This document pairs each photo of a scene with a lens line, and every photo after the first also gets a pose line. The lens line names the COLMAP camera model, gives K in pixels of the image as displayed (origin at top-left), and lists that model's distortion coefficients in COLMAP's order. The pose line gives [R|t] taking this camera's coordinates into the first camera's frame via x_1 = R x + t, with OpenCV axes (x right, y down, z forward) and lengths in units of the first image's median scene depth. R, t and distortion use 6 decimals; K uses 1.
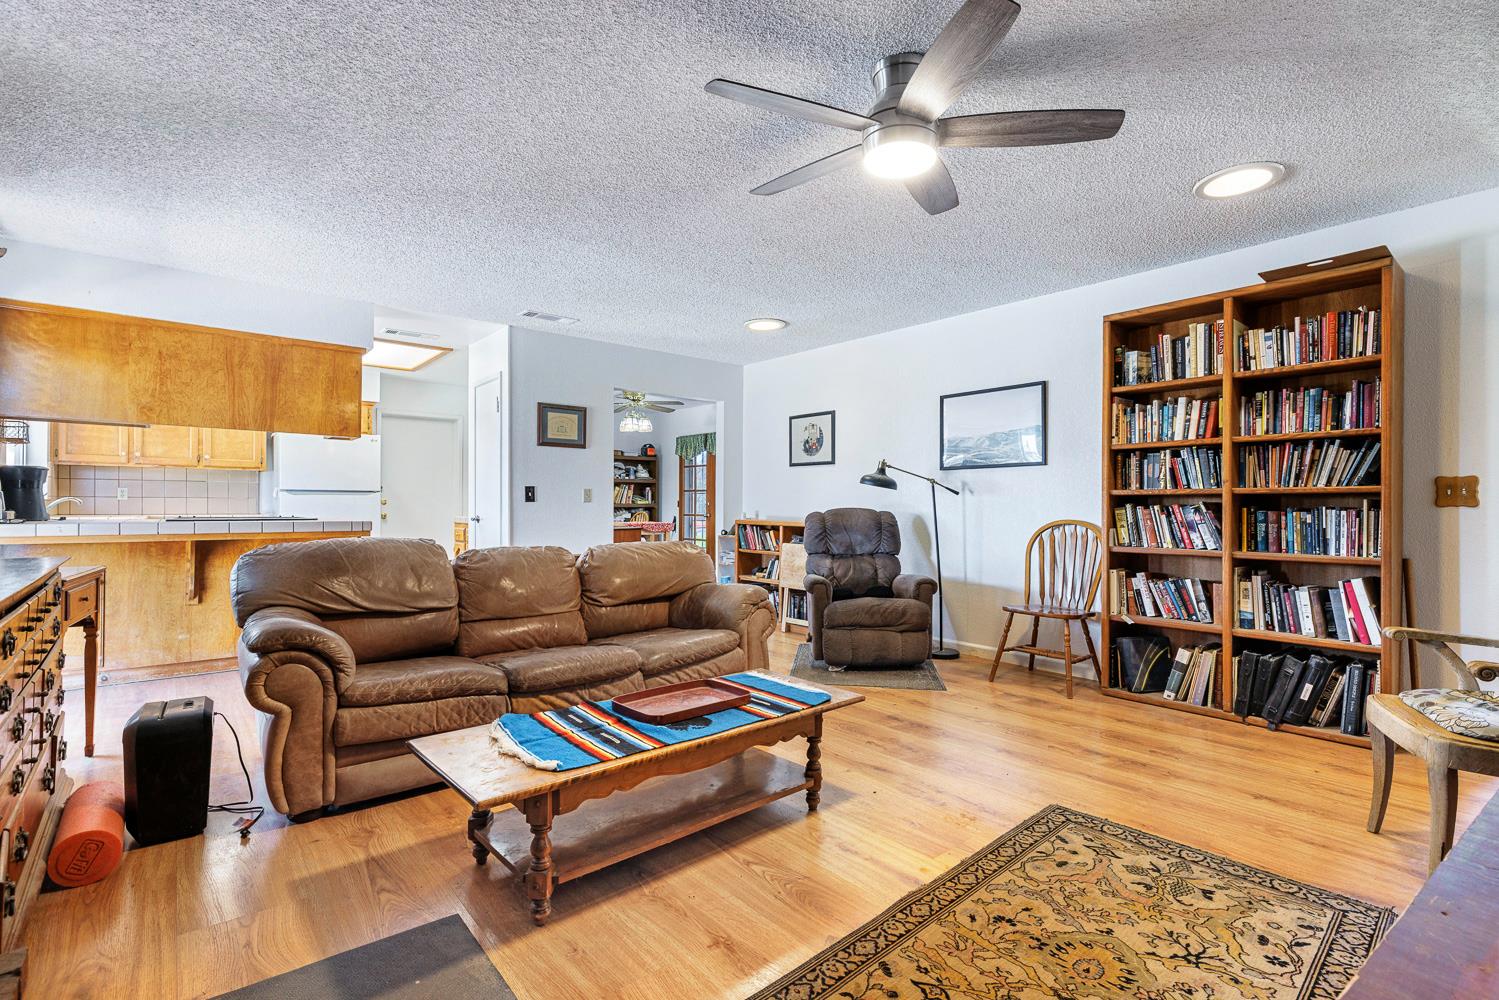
lens RADIAL K [[692.6, 0, 751.1], [0, 692.6, 506.3], [0, 0, 1]] dist [-0.001898, -0.000357]
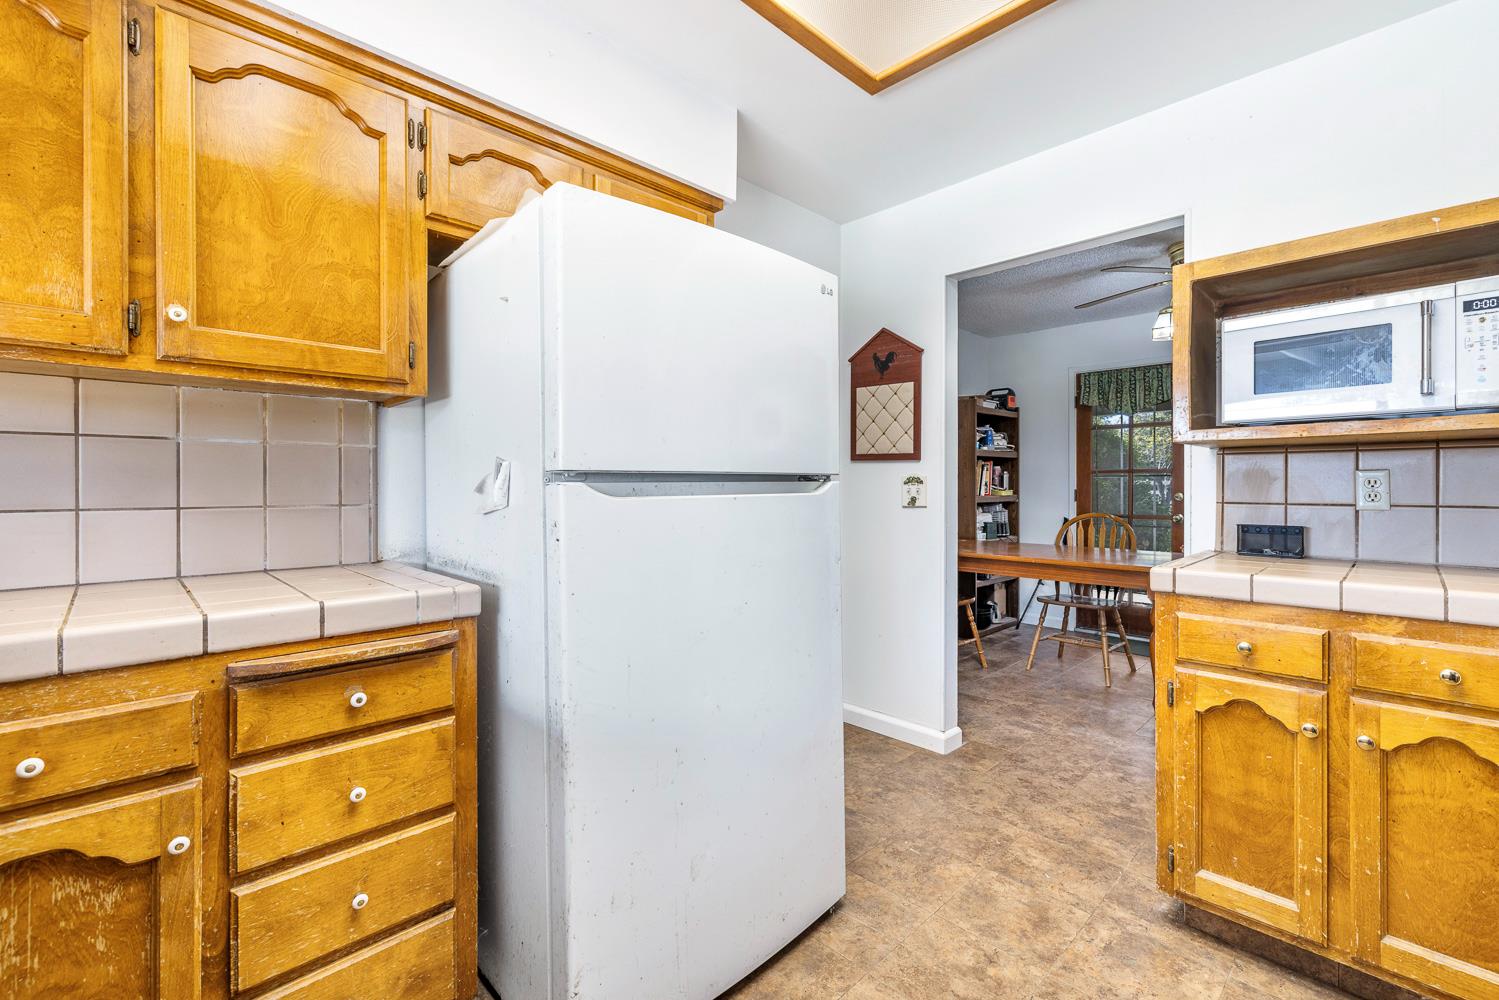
lens RADIAL K [[645.7, 0, 752.7], [0, 645.7, 484.0], [0, 0, 1]] dist [0.001323, 0.000222]
pose [[0.996730, -0.005177, 0.080640, -1.721009], [0.005530, 0.999976, -0.004161, -0.052831], [-0.080617, 0.004593, 0.996735, 2.164607]]
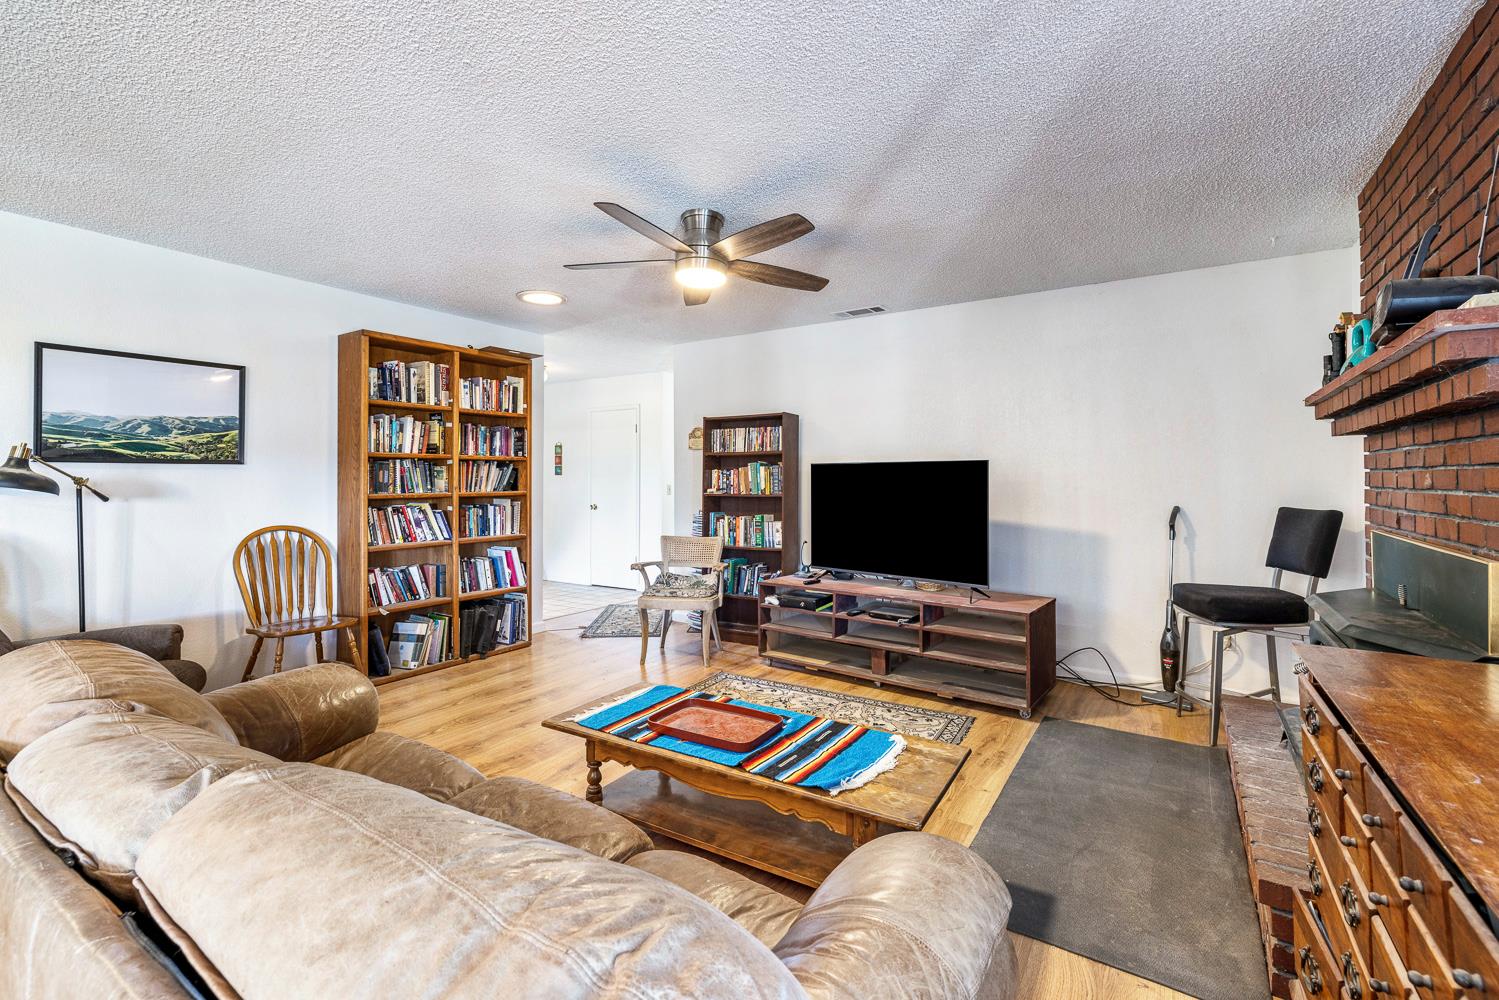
lens RADIAL K [[662.6, 0, 748.8], [0, 662.6, 462.4], [0, 0, 1]] dist [0.000751, 0.000023]
pose [[-0.298703, 0.019744, 0.954142, -1.032389], [-0.000628, 0.999782, -0.020885, -0.084809], [-0.954346, -0.006837, -0.298625, 1.214167]]
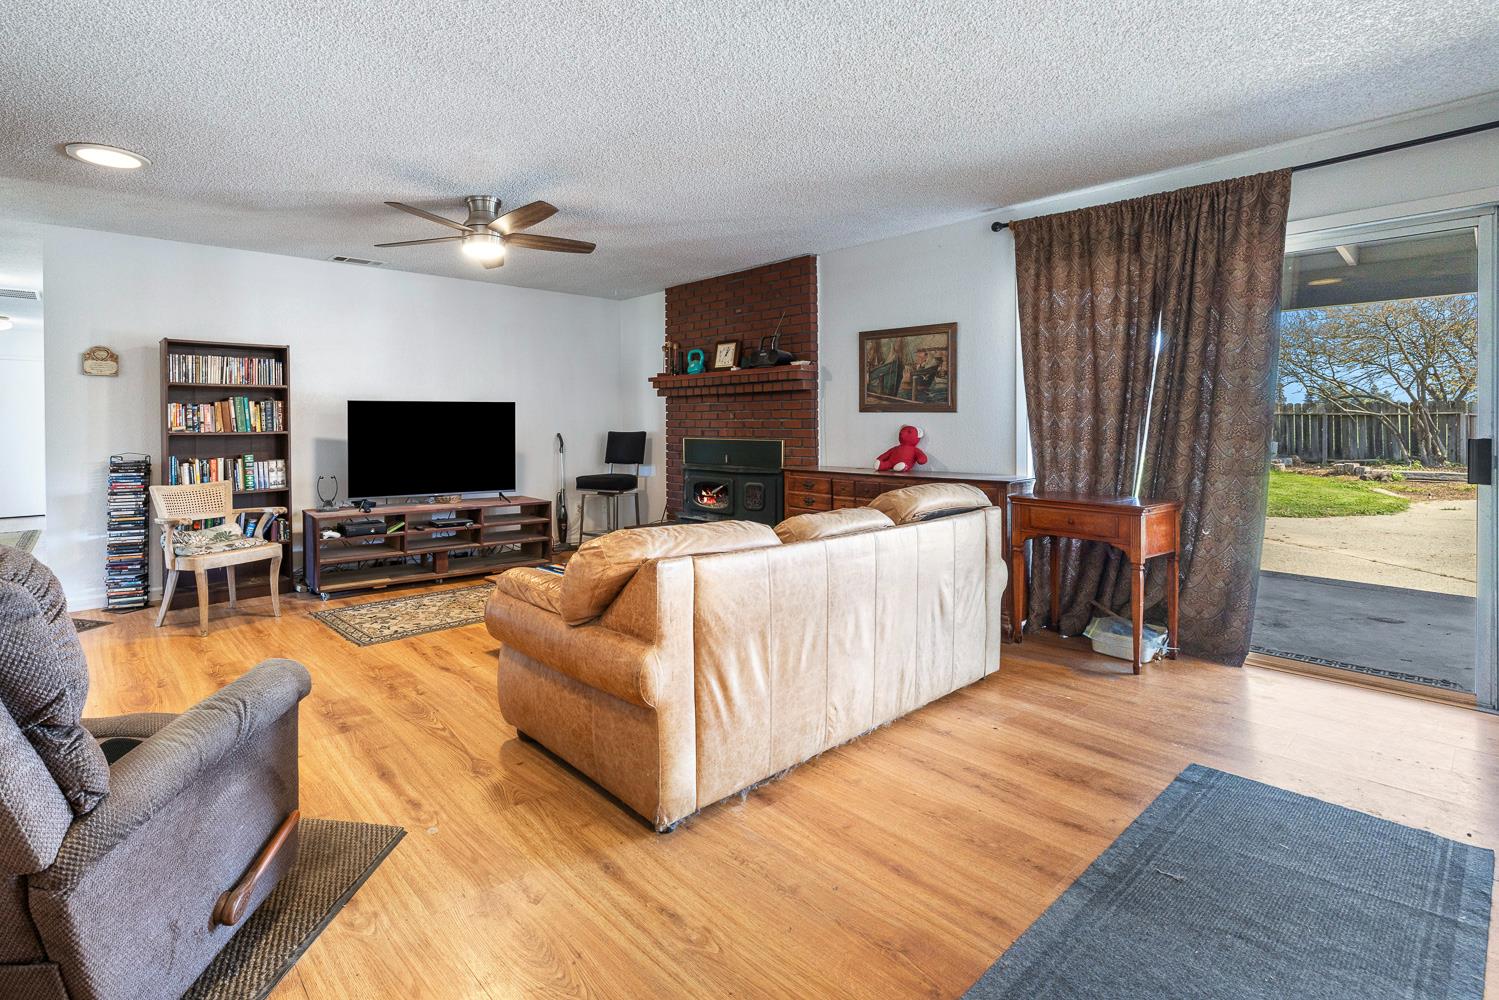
lens RADIAL K [[715.7, 0, 663.2], [0, 715.7, 419.2], [0, 0, 1]] dist [0.000750, 0.000122]
pose [[-0.999958, -0.000541, -0.009196, -0.214405], [-0.000483, 0.999980, -0.006297, -0.052773], [0.009200, -0.006292, -0.999938, 2.616593]]
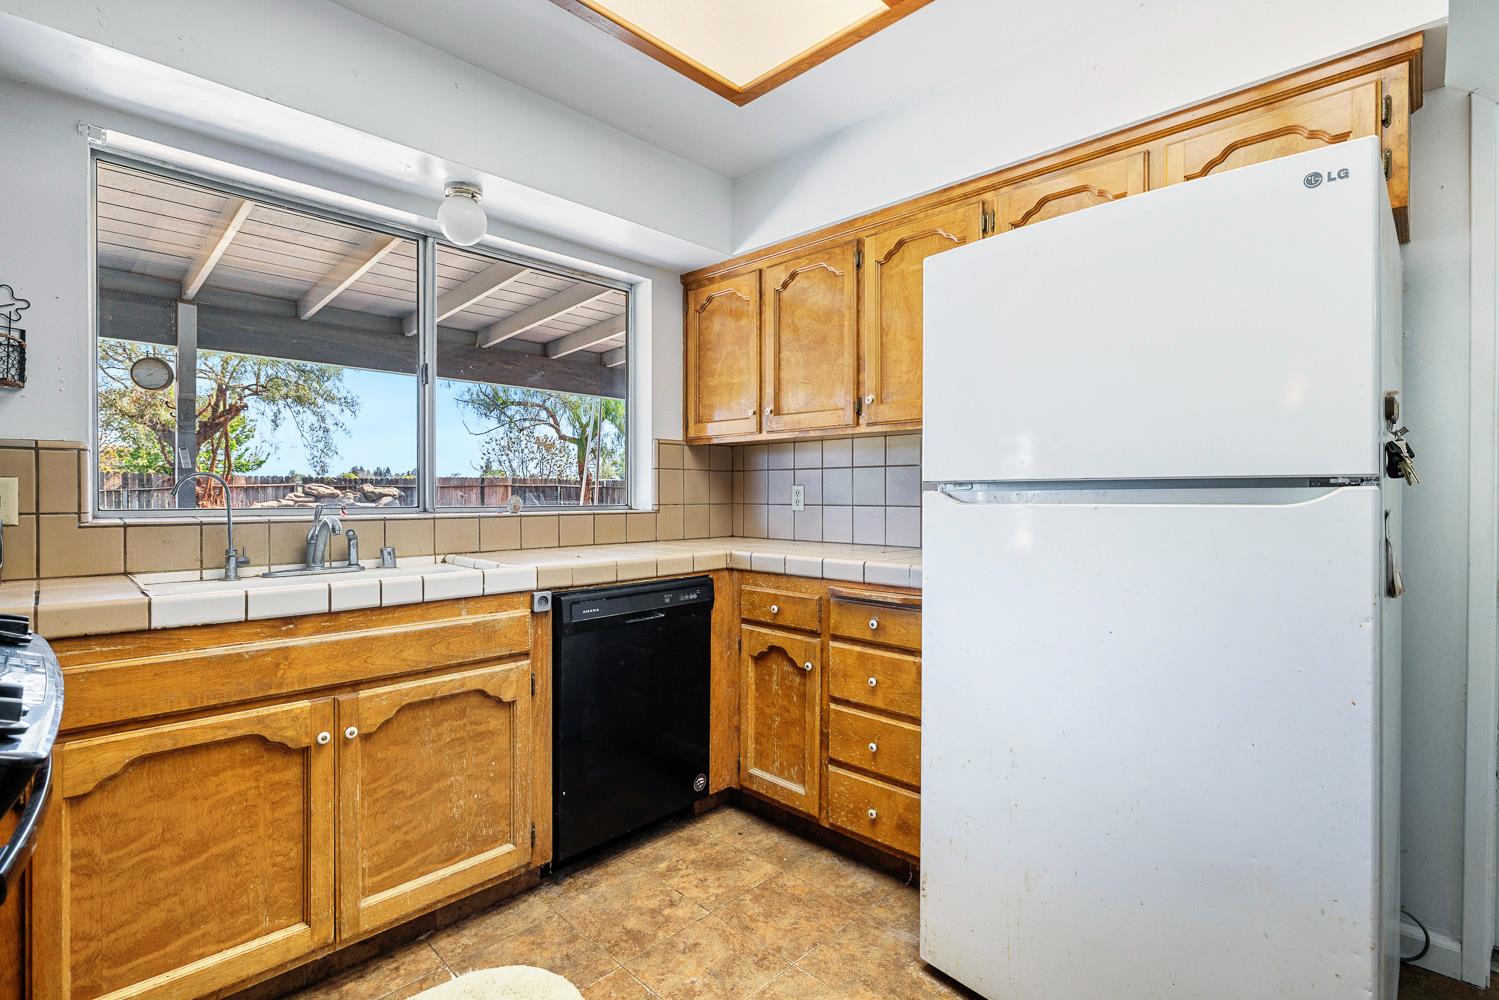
lens RADIAL K [[700.9, 0, 749.5], [0, 700.9, 500.0], [0, 0, 1]] dist [0.000262, 0.001438]
pose [[0.101442, 0.005453, -0.994827, -1.129281], [-0.002698, 0.999983, 0.005207, -0.051380], [0.994838, 0.002156, 0.101455, 2.438084]]
